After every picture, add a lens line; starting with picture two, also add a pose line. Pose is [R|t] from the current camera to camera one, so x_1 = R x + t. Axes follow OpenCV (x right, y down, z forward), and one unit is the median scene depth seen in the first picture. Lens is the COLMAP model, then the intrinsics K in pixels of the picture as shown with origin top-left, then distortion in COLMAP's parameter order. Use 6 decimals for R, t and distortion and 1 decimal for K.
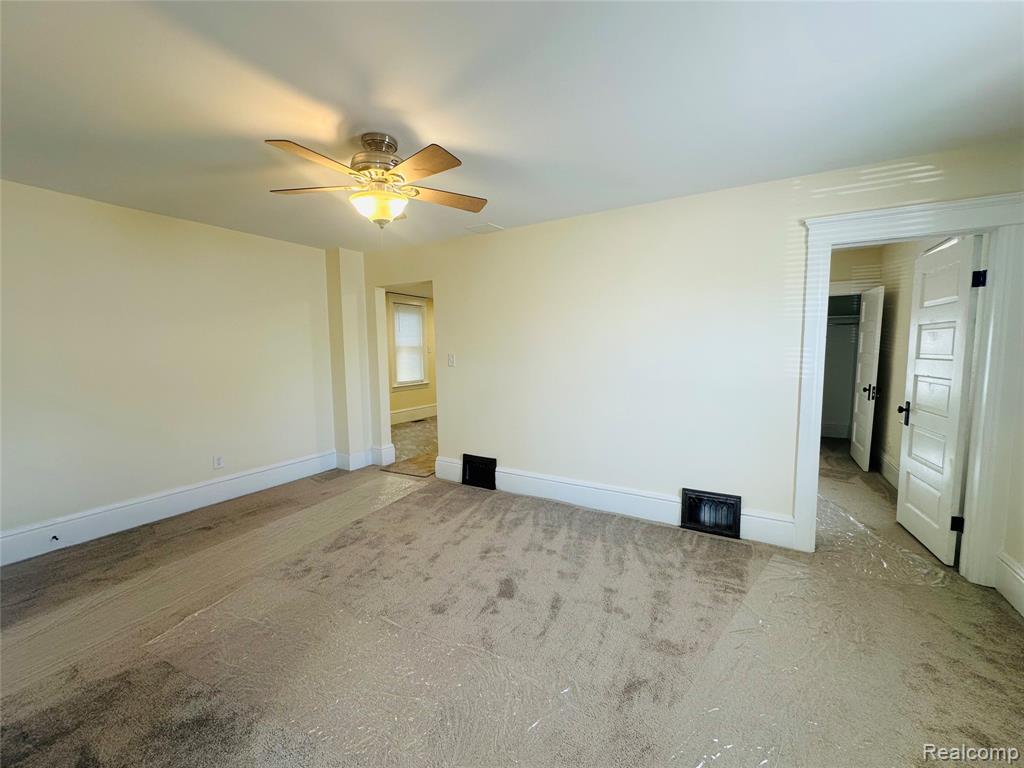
lens RADIAL K [[410.5, 0, 510.0], [0, 410.5, 386.3], [0, 0, 1]] dist [0.001037, 0.000033]
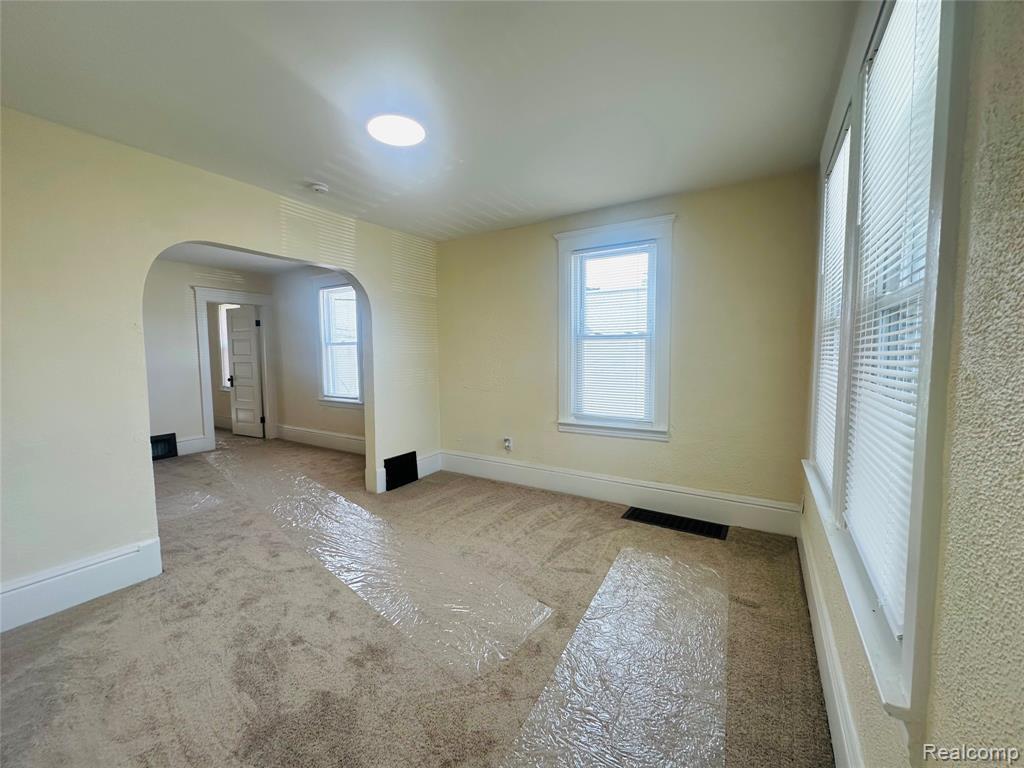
lens RADIAL K [[410.5, 0, 511.5], [0, 410.5, 376.4], [0, 0, 1]] dist [0.001037, 0.000033]
pose [[0.023945, -0.051142, 0.998404, -1.306902], [0.107905, 0.992988, 0.048276, 0.111418], [-0.993873, 0.106577, 0.029296, -0.584998]]
